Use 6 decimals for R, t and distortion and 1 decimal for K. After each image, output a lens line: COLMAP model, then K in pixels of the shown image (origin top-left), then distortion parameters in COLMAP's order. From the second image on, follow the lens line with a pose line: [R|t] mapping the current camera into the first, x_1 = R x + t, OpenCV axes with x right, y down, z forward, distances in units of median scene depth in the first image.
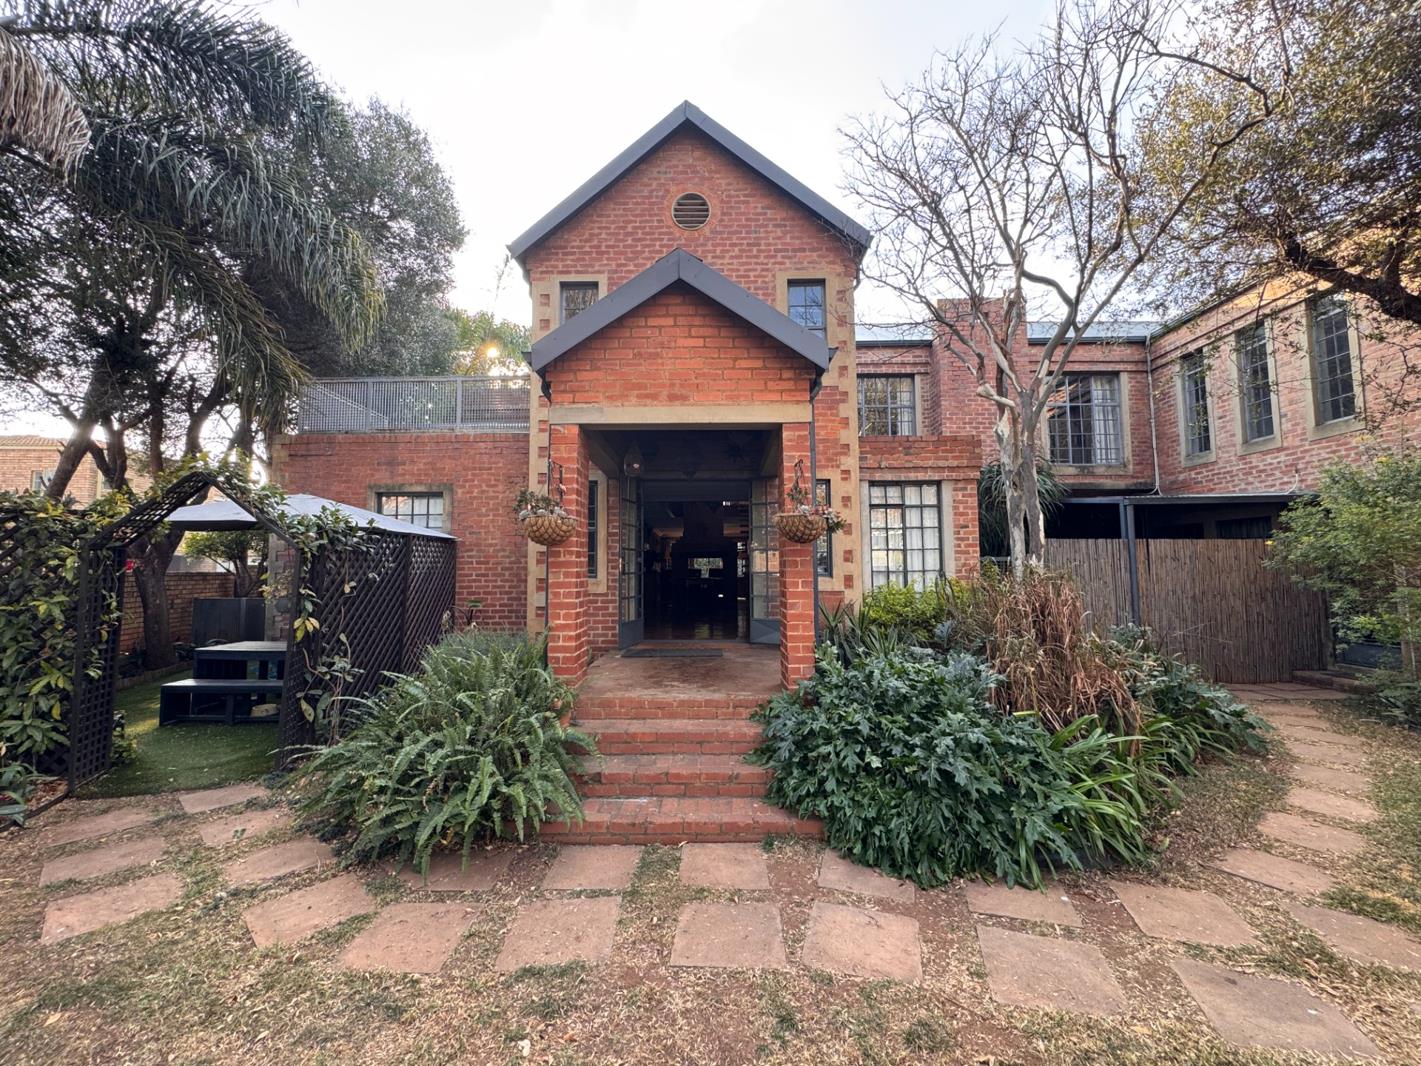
lens RADIAL K [[565.8, 0, 710.5], [0, 565.8, 533.0], [0, 0, 1]] dist [-0.000071, 0.000008]
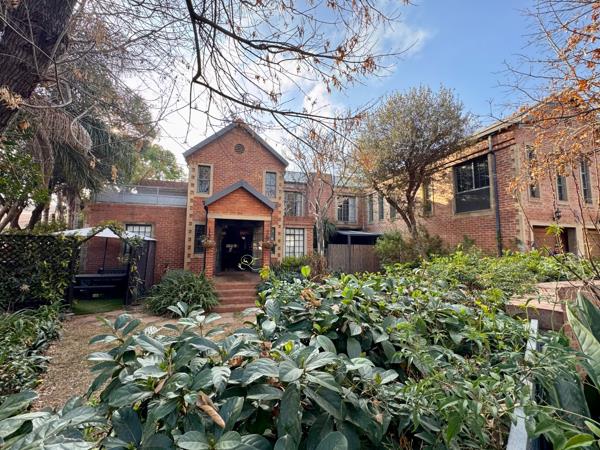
lens RADIAL K [[238.9, 0, 300.0], [0, 238.9, 225.0], [0, 0, 1]] dist [-0.000071, 0.000008]
pose [[0.953287, 0.042572, 0.299050, -0.098937], [-0.036714, 0.999008, -0.025182, -0.074838], [-0.299826, 0.013027, 0.953905, -0.522173]]
